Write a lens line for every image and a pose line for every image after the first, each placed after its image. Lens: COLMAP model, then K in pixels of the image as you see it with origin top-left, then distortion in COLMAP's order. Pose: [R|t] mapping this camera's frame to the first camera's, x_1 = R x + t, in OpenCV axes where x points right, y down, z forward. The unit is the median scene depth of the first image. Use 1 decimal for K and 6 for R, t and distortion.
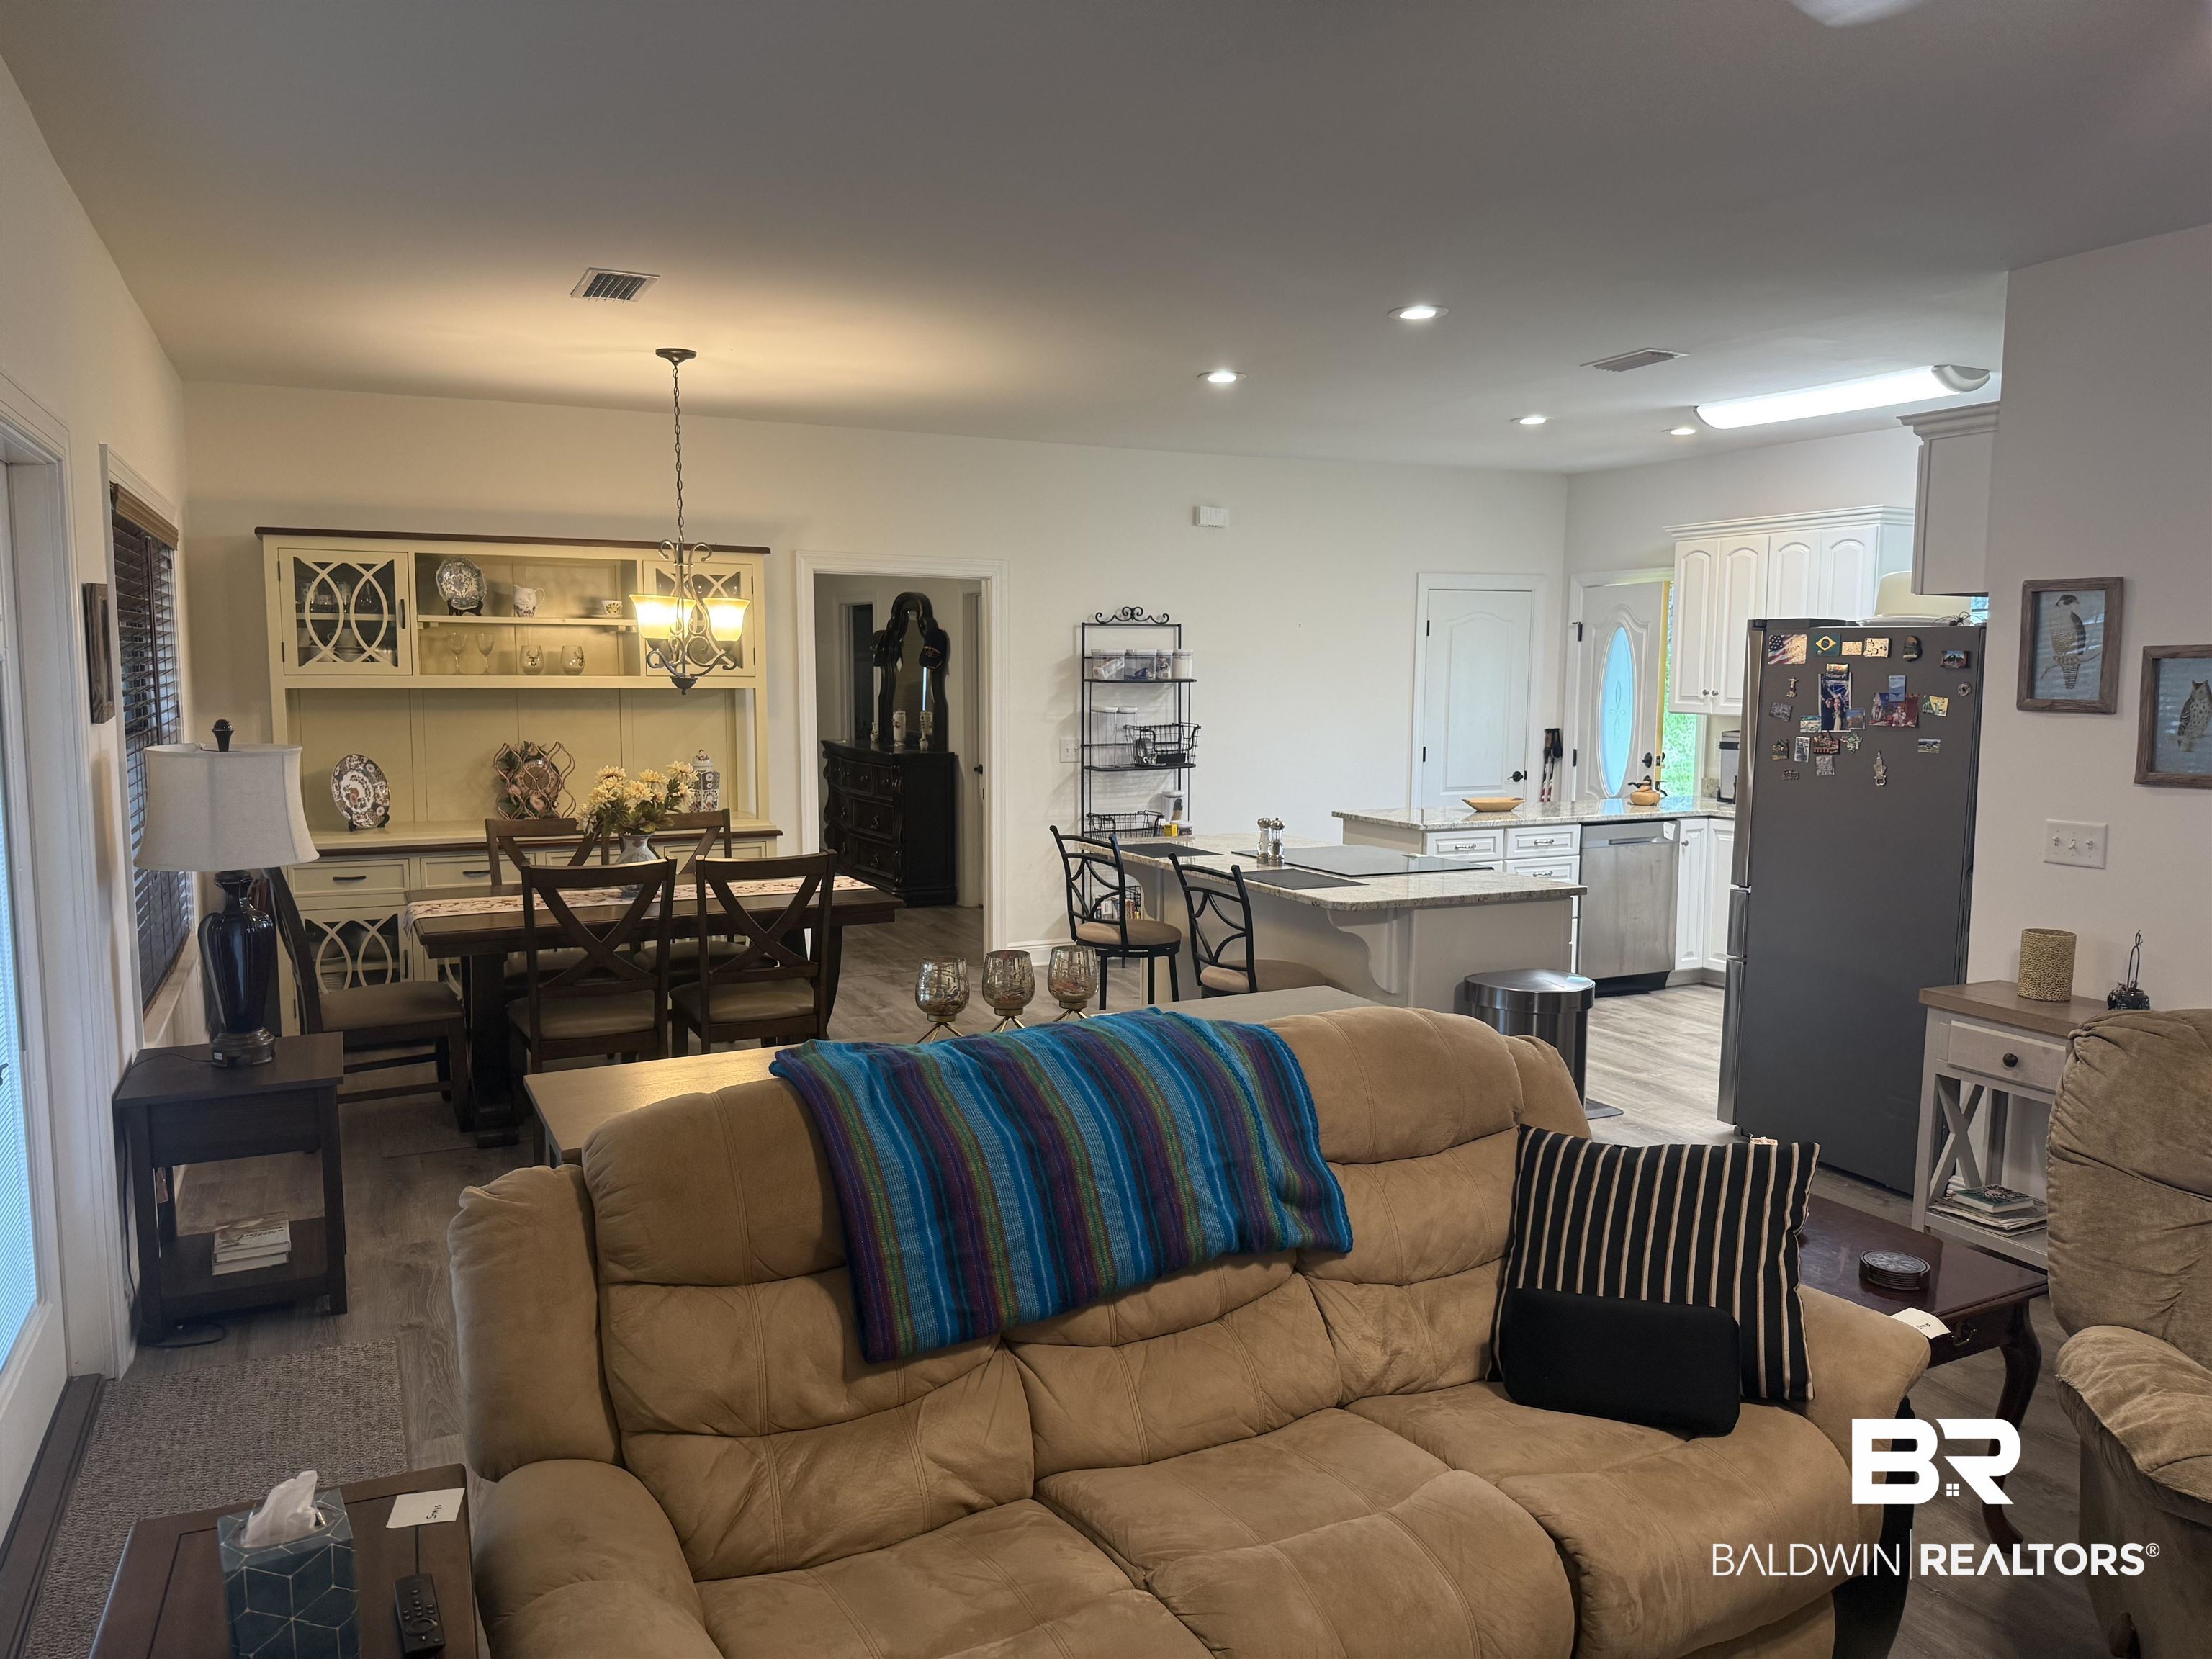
lens RADIAL K [[1554.4, 0, 1108.1], [0, 1554.4, 840.3], [0, 0, 1]] dist [0.092793, -0.138502]
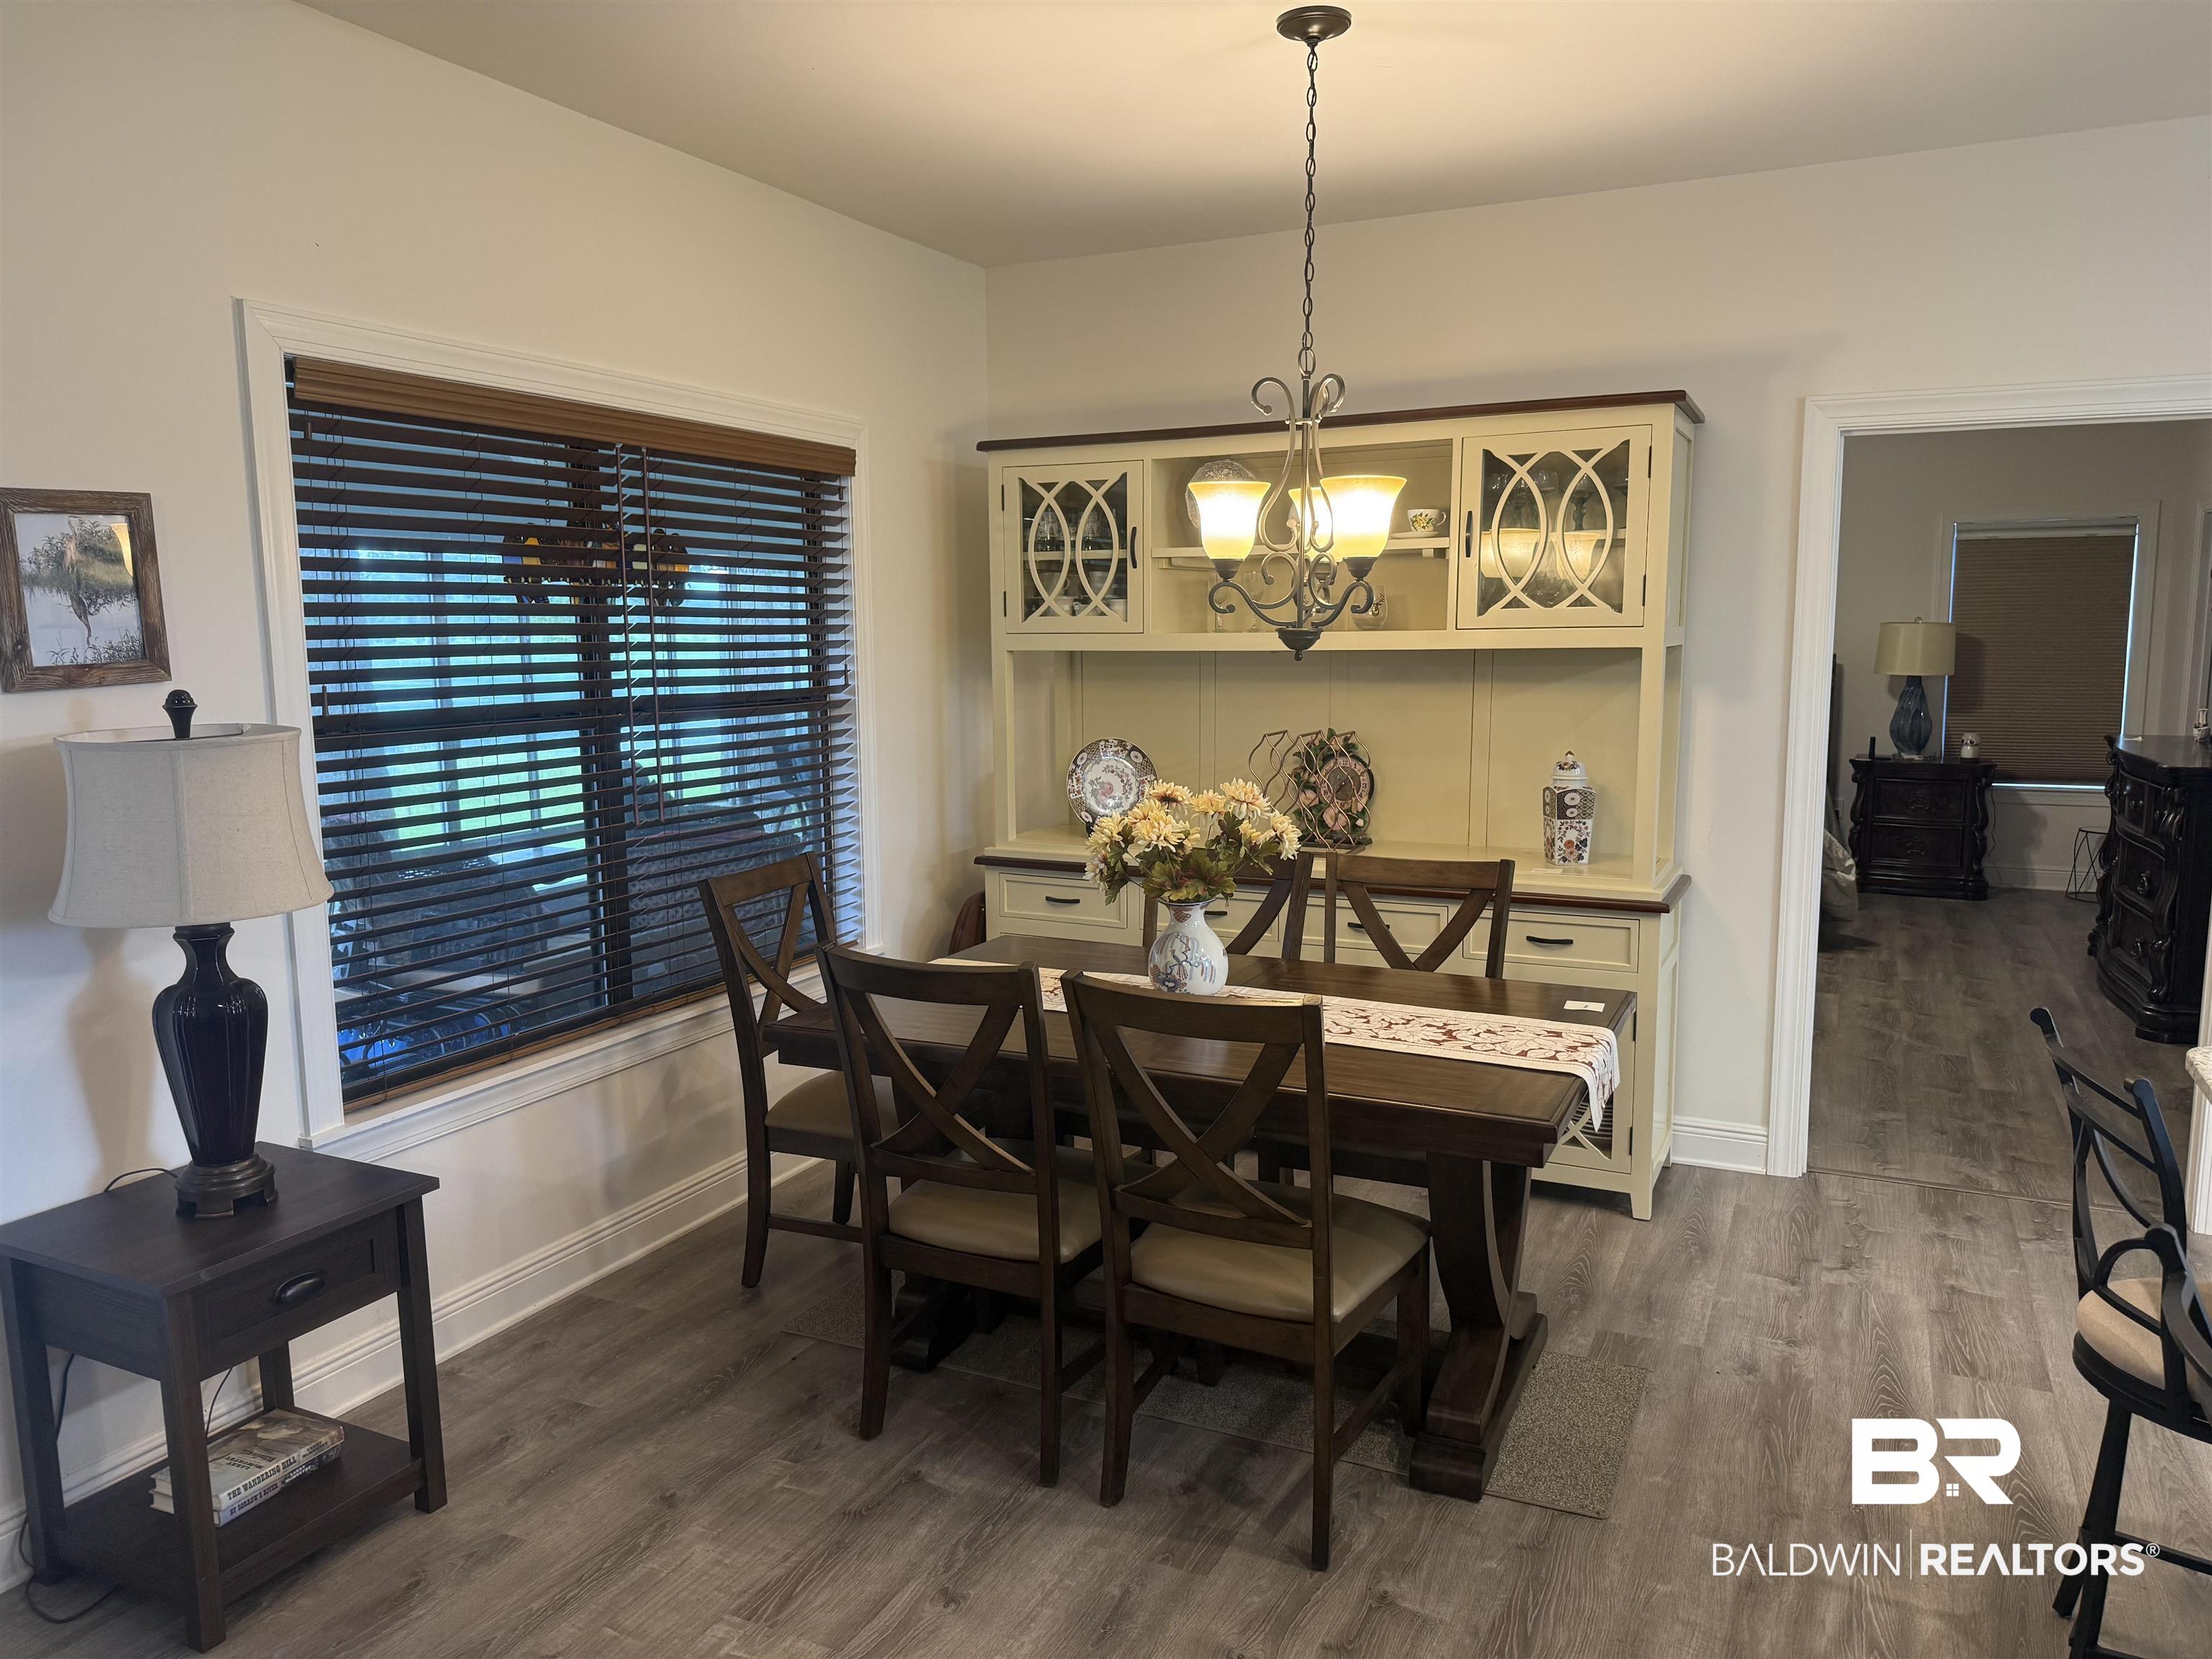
lens RADIAL K [[1554.4, 0, 1108.1], [0, 1554.4, 840.3], [0, 0, 1]] dist [0.092793, -0.138502]
pose [[0.620075, 0.094964, -0.778774, 0.120456], [-0.077477, 0.995207, 0.059668, -0.055412], [0.780708, 0.023338, 0.624460, 0.585665]]
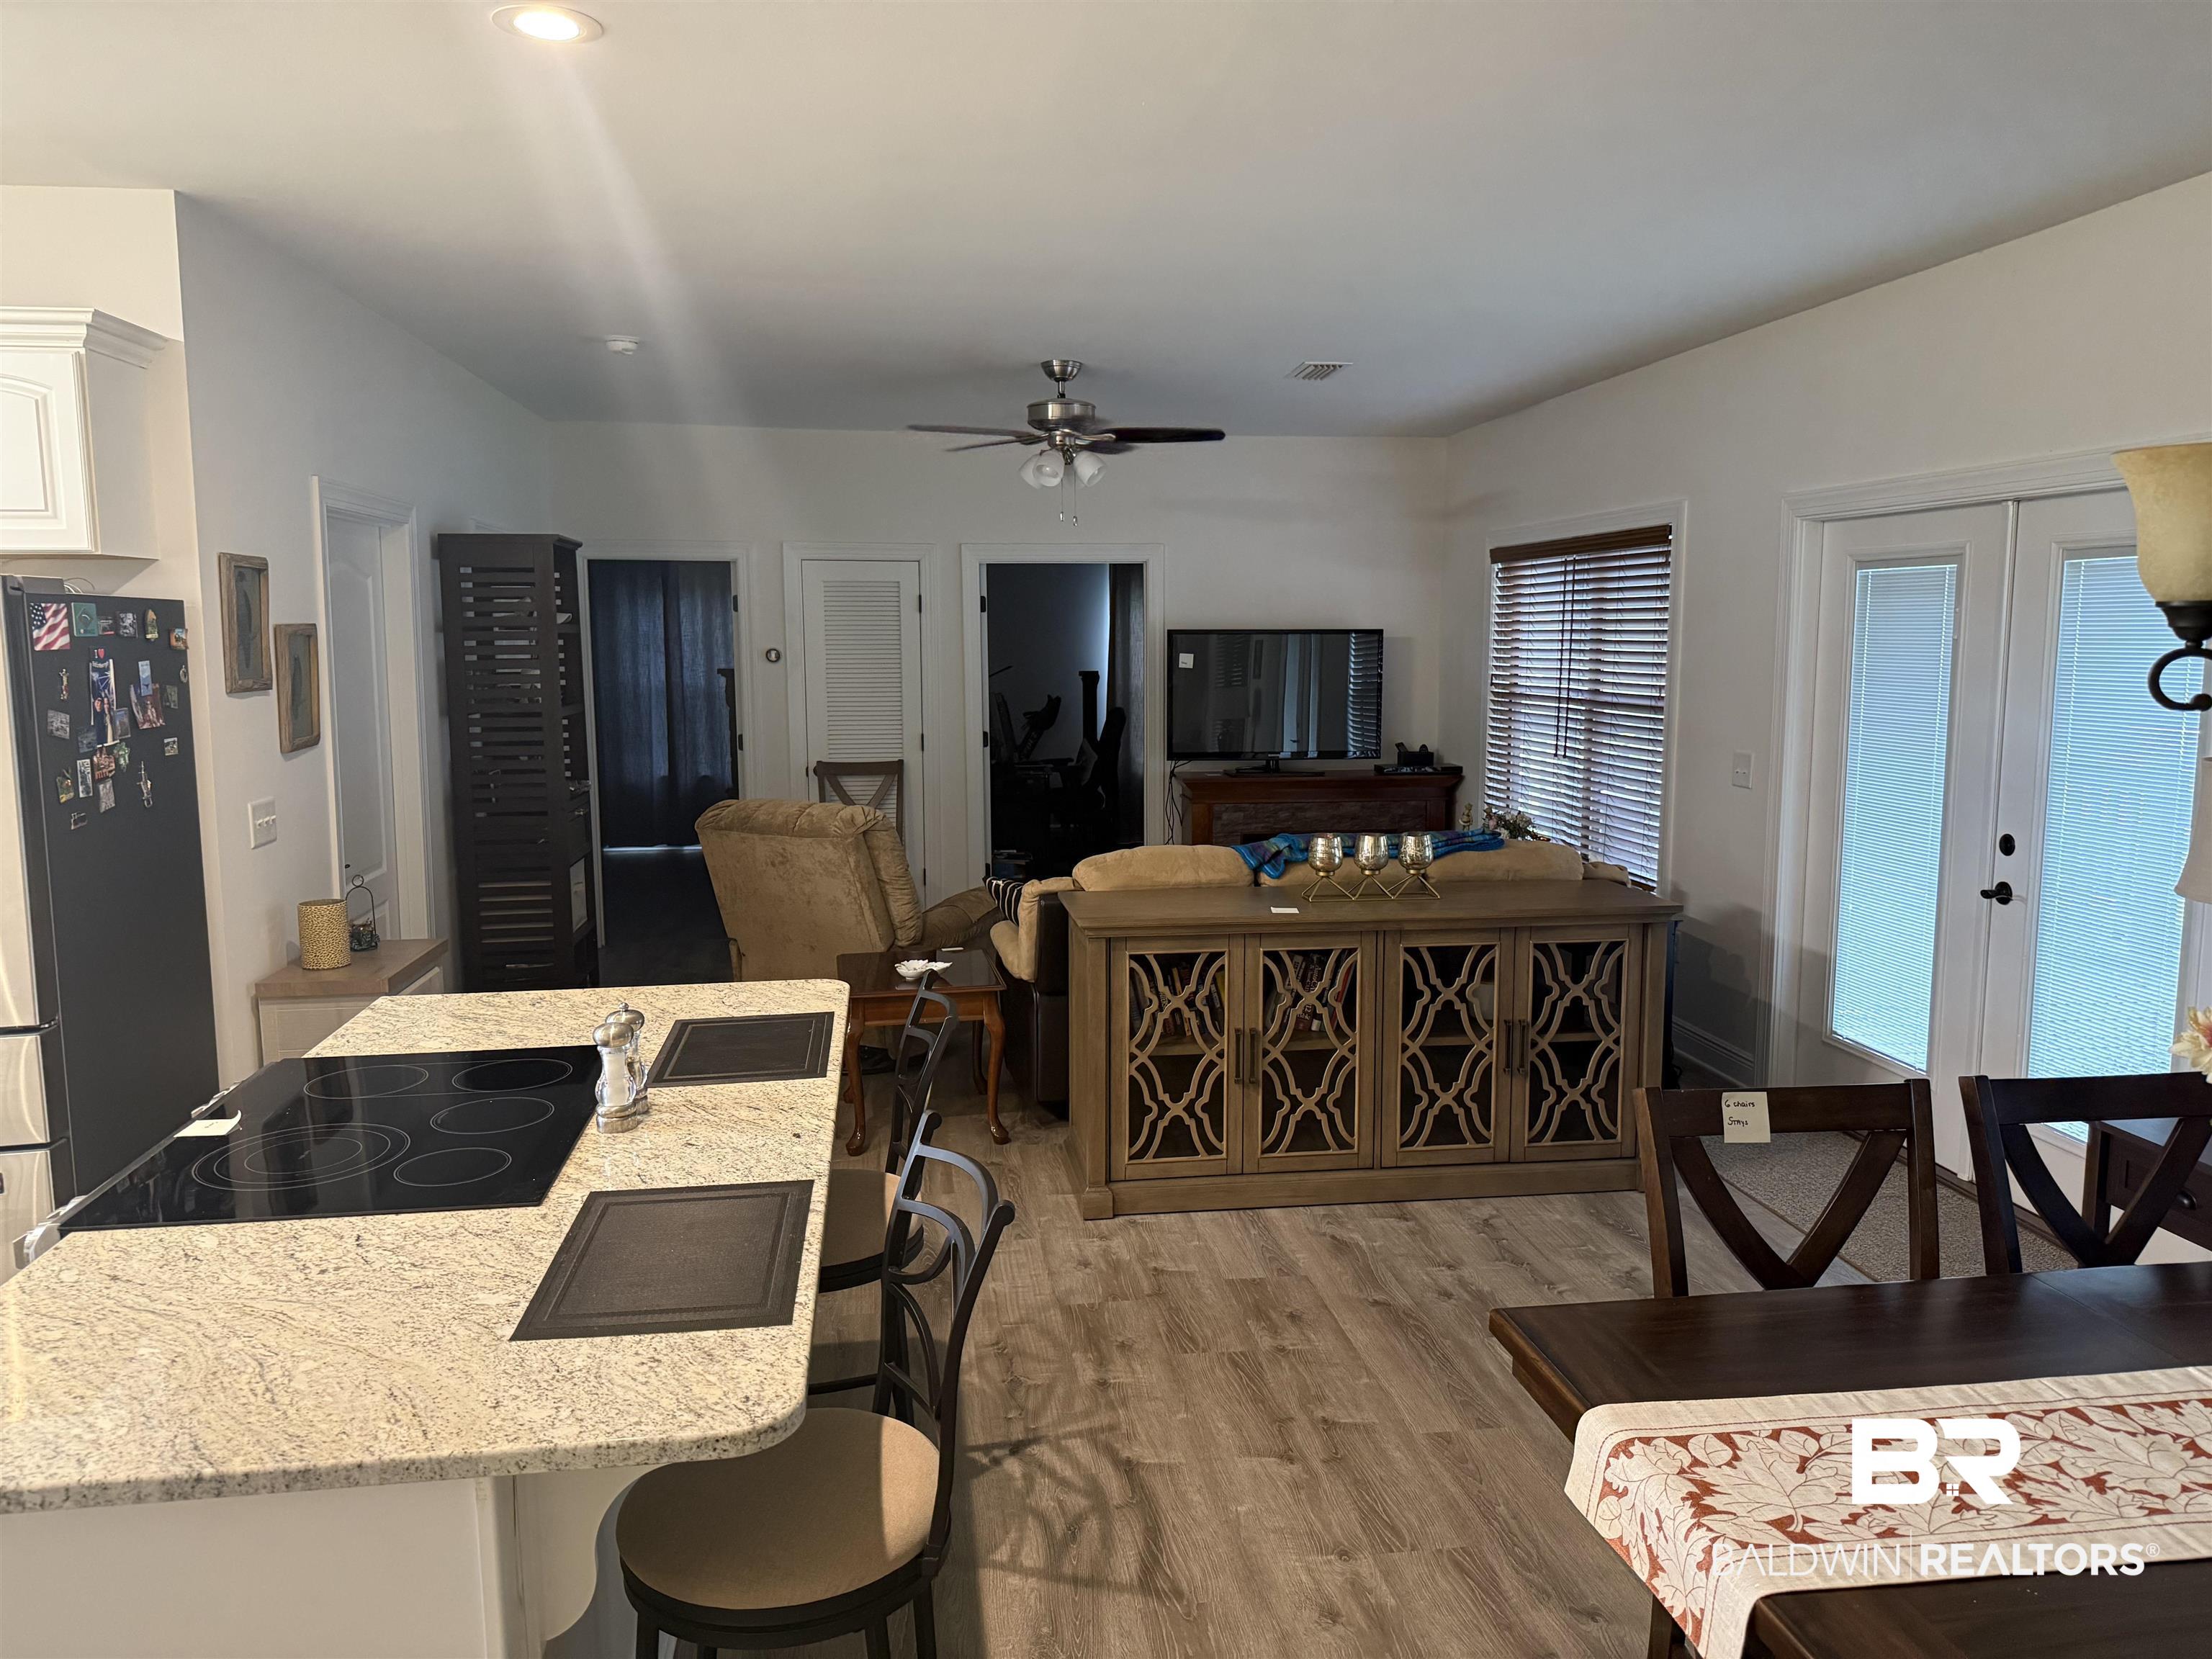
lens RADIAL K [[1567.3, 0, 1106.4], [0, 1567.3, 823.7], [0, 0, 1]] dist [0.026381, -0.027411]
pose [[-0.951523, -0.044185, 0.304388, -0.145934], [0.029665, 0.971831, 0.233806, -0.153829], [-0.306145, 0.231502, -0.923408, 1.261275]]
